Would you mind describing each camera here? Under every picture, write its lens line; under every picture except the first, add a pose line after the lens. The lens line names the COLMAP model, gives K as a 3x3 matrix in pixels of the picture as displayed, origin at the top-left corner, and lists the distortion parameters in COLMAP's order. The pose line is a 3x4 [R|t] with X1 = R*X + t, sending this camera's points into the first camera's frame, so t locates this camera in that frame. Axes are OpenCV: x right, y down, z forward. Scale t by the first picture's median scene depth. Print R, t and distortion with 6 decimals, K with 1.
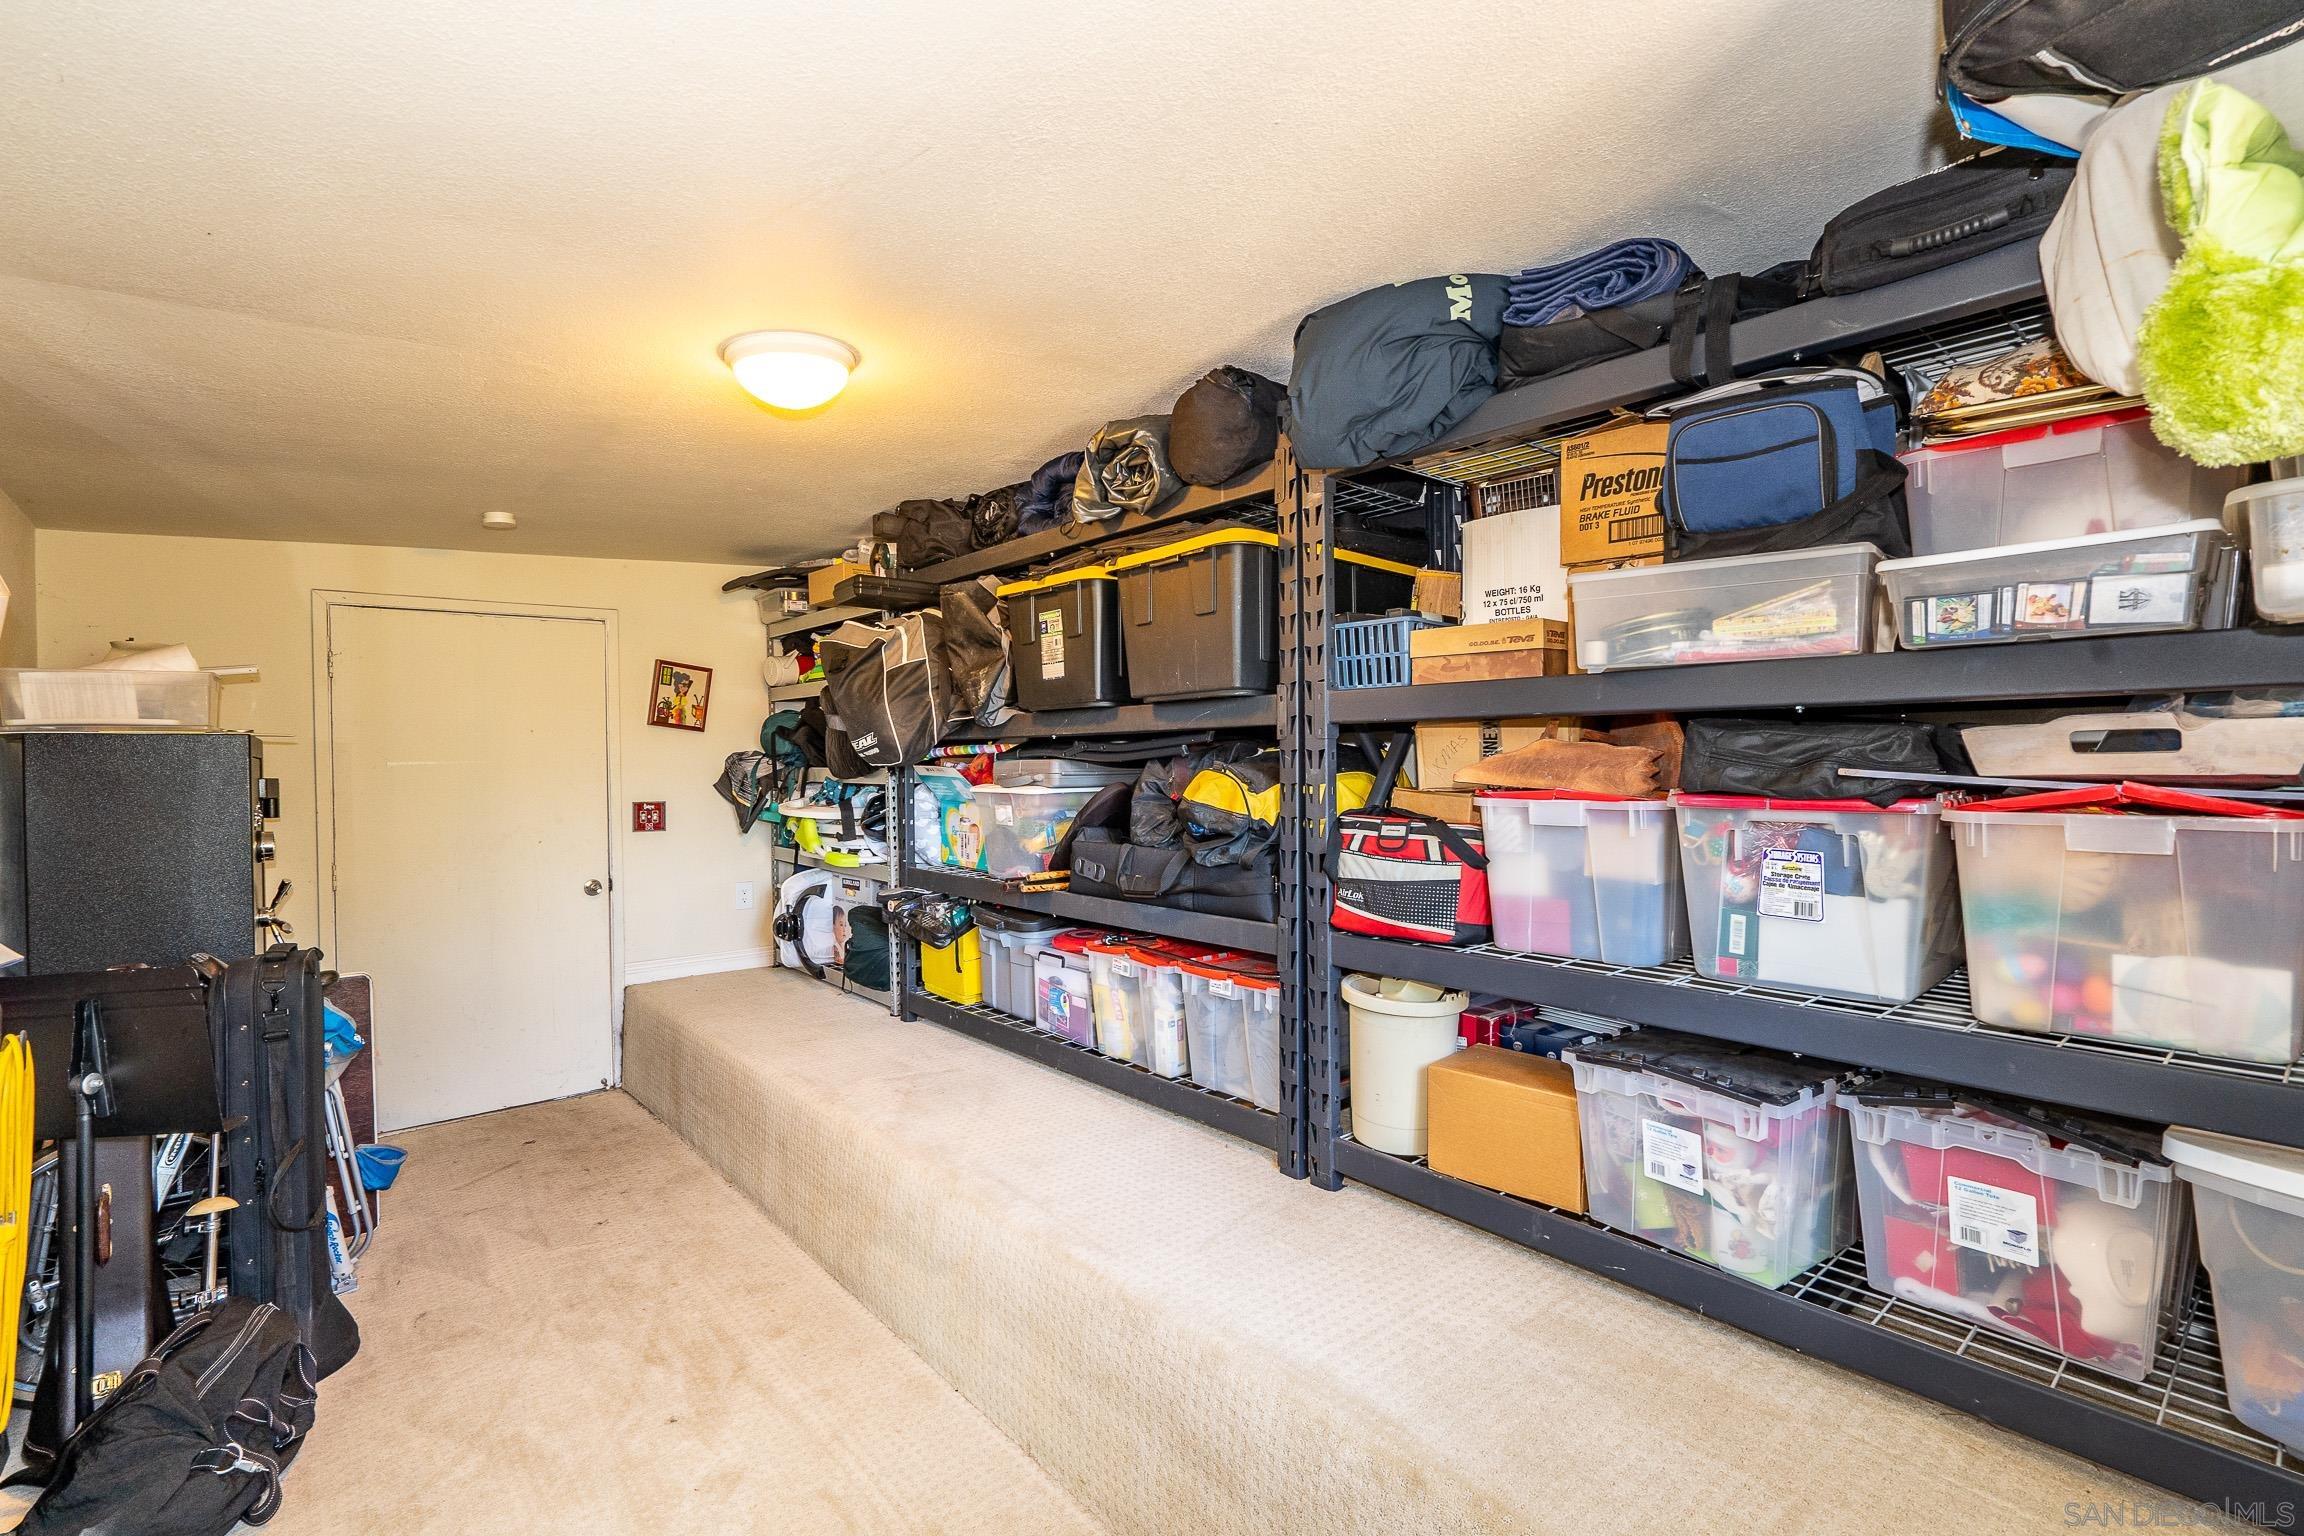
lens RADIAL K [[1023.7, 0, 1149.5], [0, 1023.7, 766.5], [0, 0, 1]] dist [-0.015389, 0.005001]
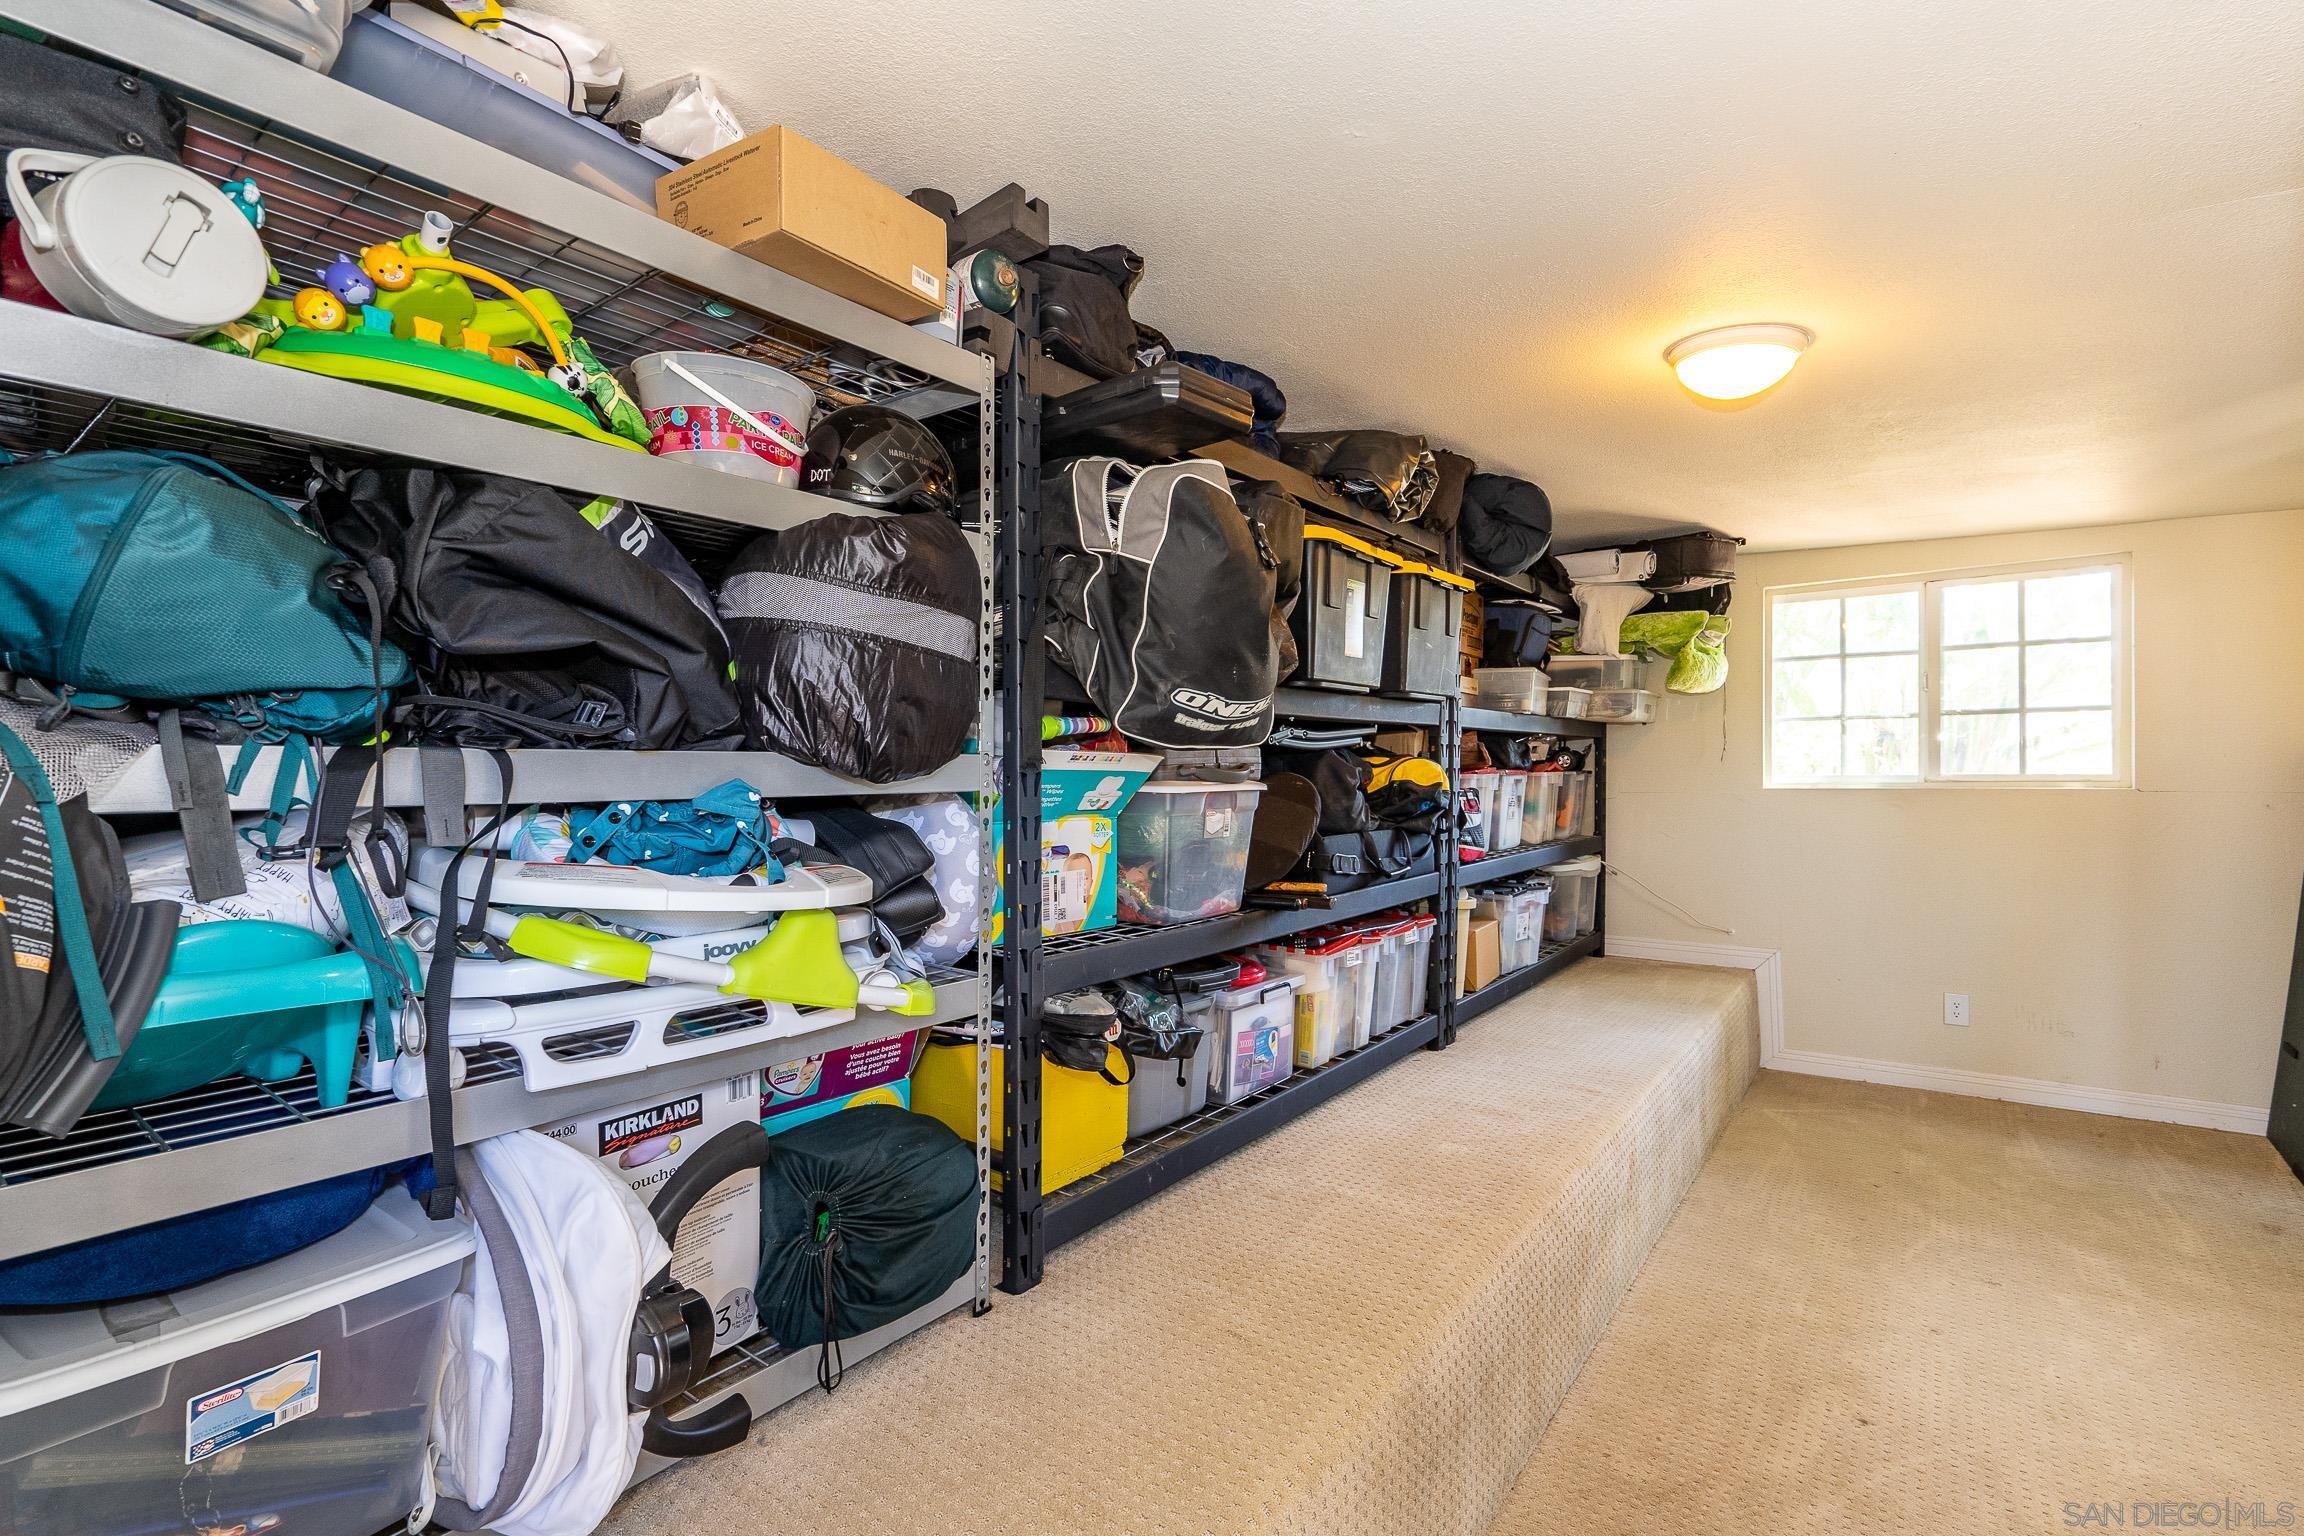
lens RADIAL K [[1023.7, 0, 1149.5], [0, 1023.7, 766.5], [0, 0, 1]] dist [-0.015389, 0.005001]
pose [[-0.215126, 0.011923, 0.976513, -0.866508], [0.008084, 0.999913, -0.010427, 0.019597], [-0.976553, 0.005651, -0.215204, 1.278239]]
